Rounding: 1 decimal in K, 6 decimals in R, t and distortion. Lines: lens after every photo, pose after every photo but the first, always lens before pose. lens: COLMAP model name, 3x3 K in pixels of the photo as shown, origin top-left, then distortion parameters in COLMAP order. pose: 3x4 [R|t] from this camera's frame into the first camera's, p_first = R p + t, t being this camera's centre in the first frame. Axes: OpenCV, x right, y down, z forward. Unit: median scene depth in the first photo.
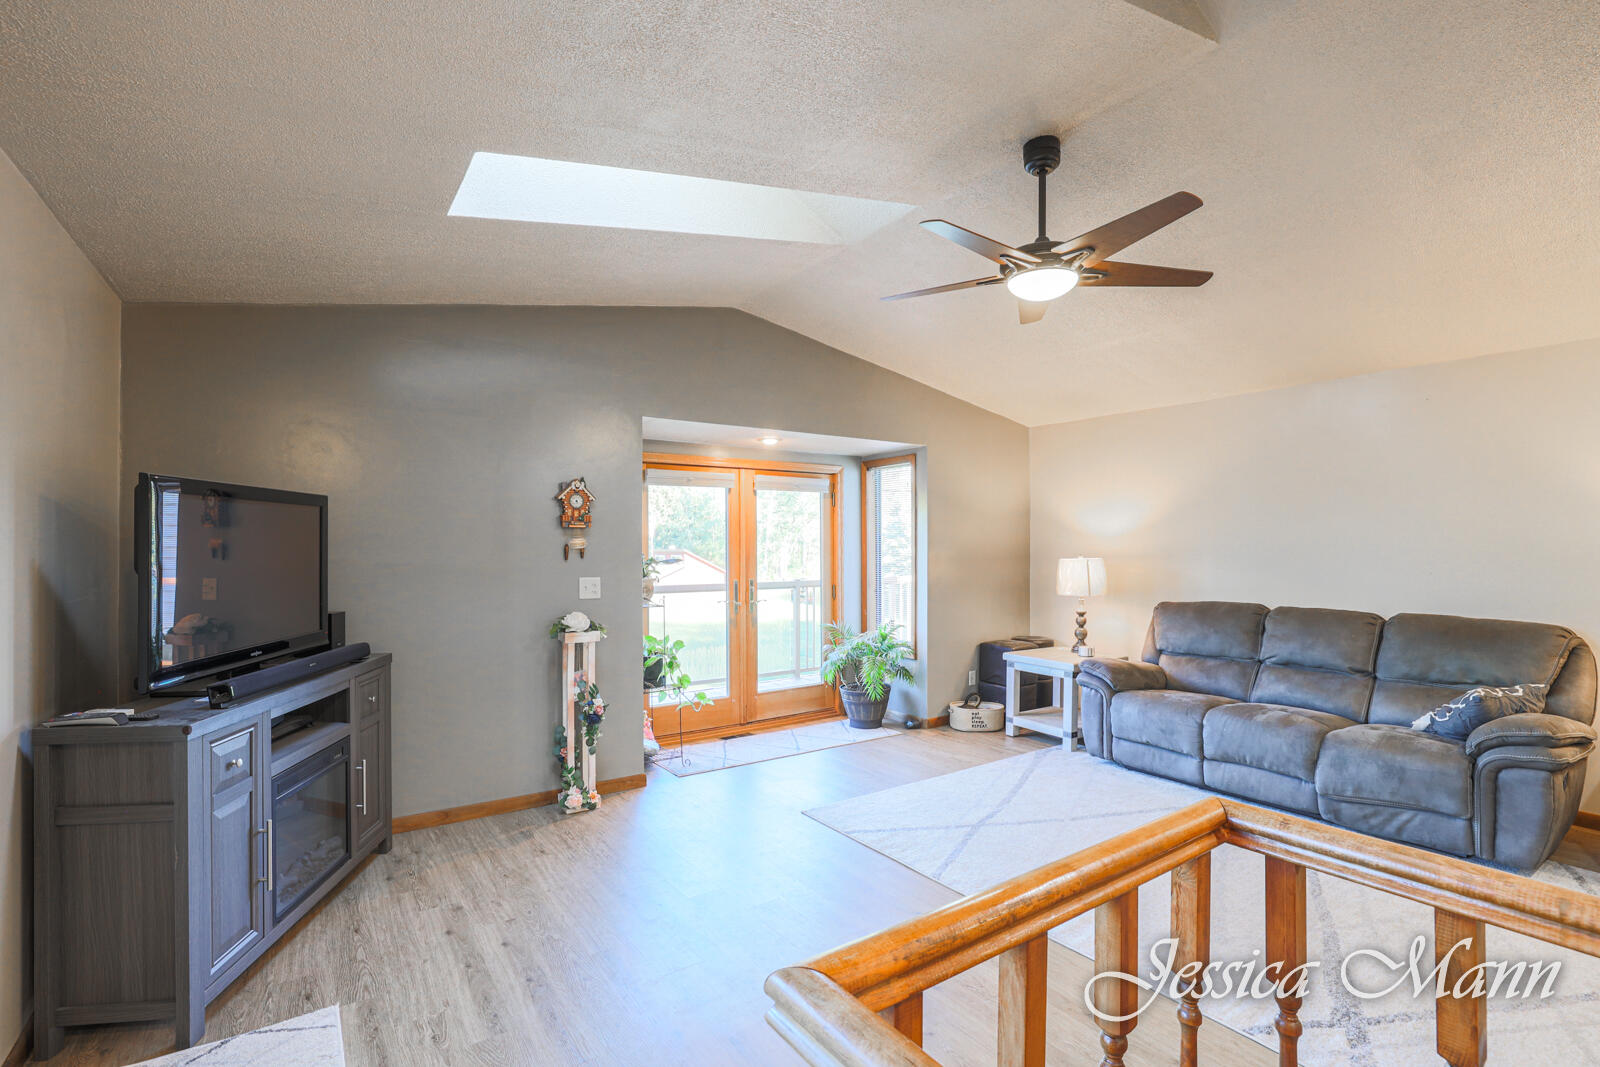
lens RADIAL K [[732.2, 0, 796.1], [0, 732.2, 532.7], [0, 0, 1]] dist [-0.048019, 0.015891]
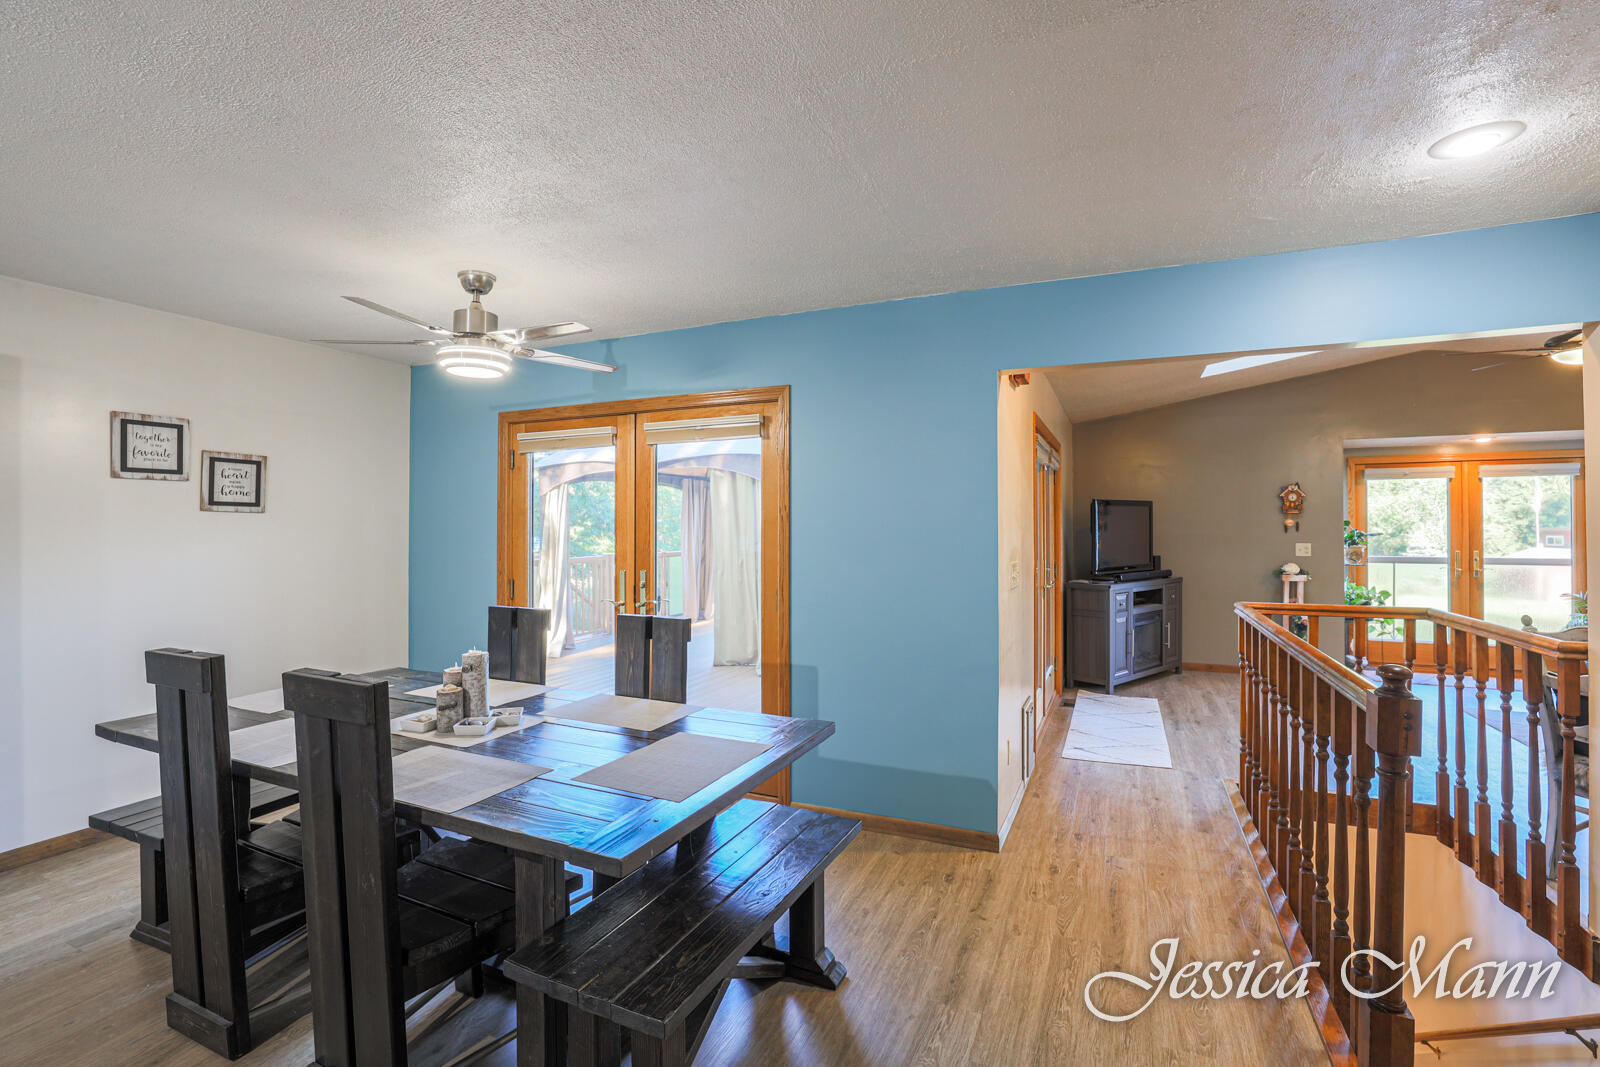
lens RADIAL K [[732.2, 0, 796.1], [0, 732.2, 532.7], [0, 0, 1]] dist [-0.048019, 0.015891]
pose [[0.522394, 0.006121, -0.852682, 0.514749], [0.016960, 0.999702, 0.017566, -0.010365], [0.852536, -0.023638, 0.522134, -0.838690]]
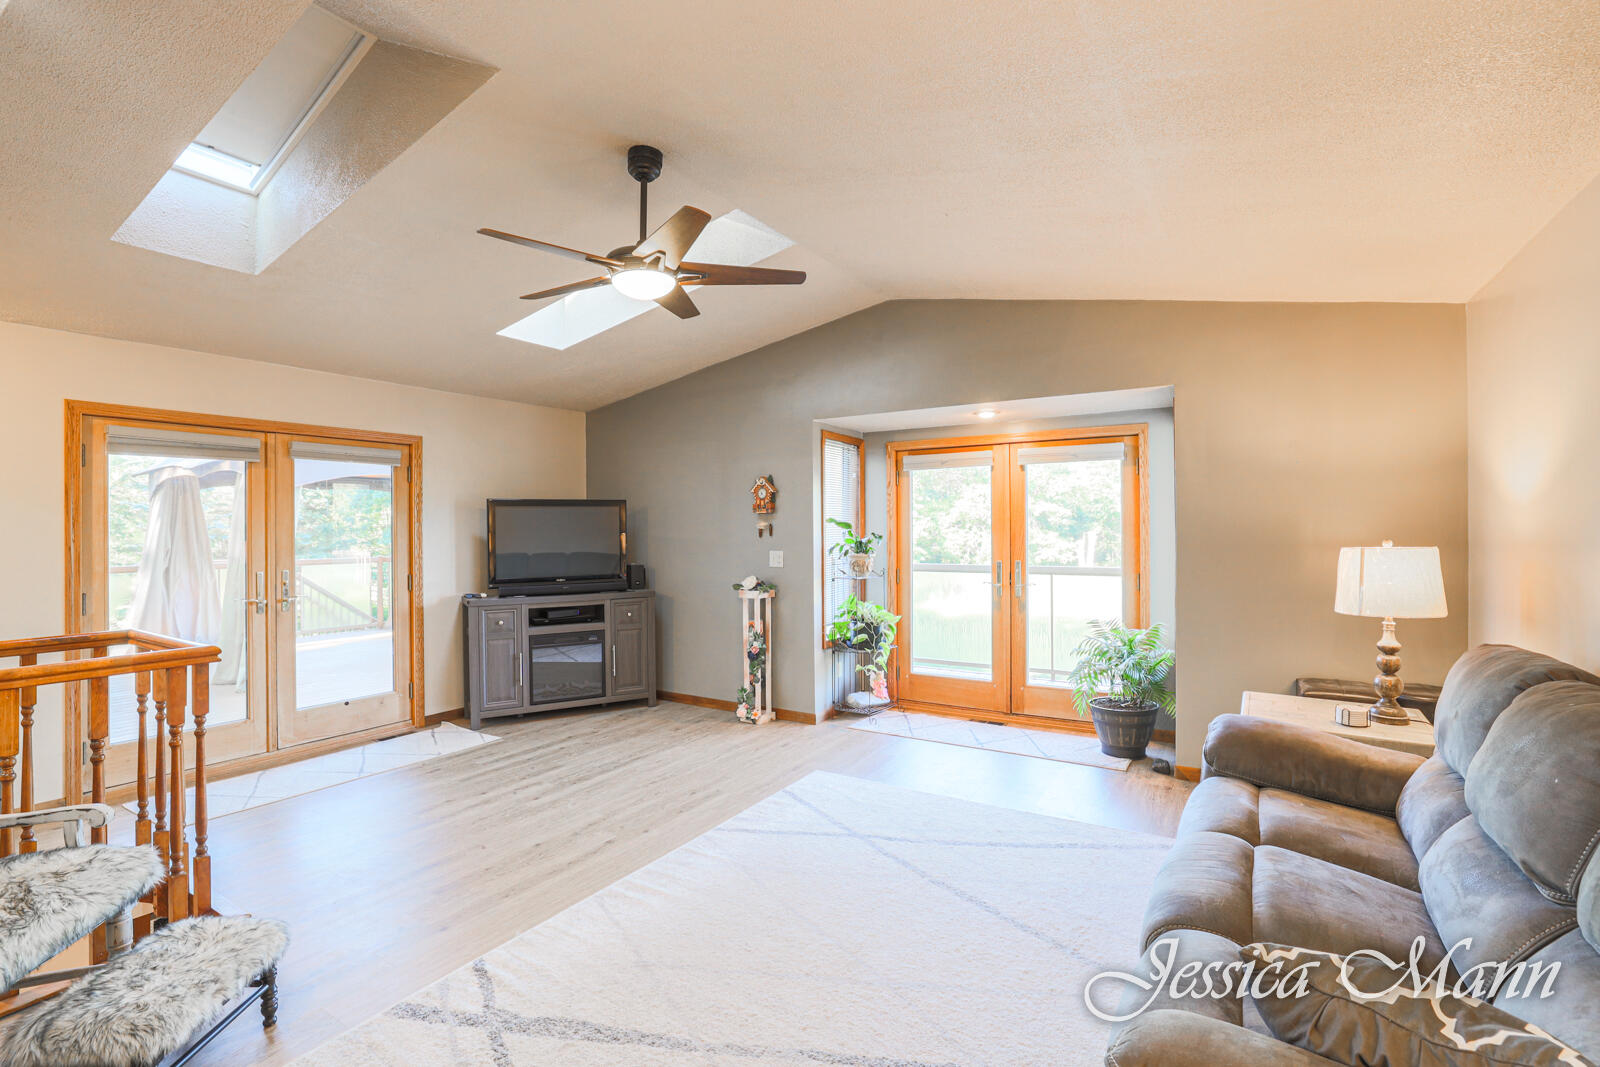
lens RADIAL K [[732.2, 0, 796.1], [0, 732.2, 532.7], [0, 0, 1]] dist [-0.048019, 0.015891]
pose [[0.393256, 0.003343, -0.919423, 0.980314], [0.020245, 0.999719, 0.012294, 0.013956], [0.919206, -0.023448, 0.393078, 0.545930]]
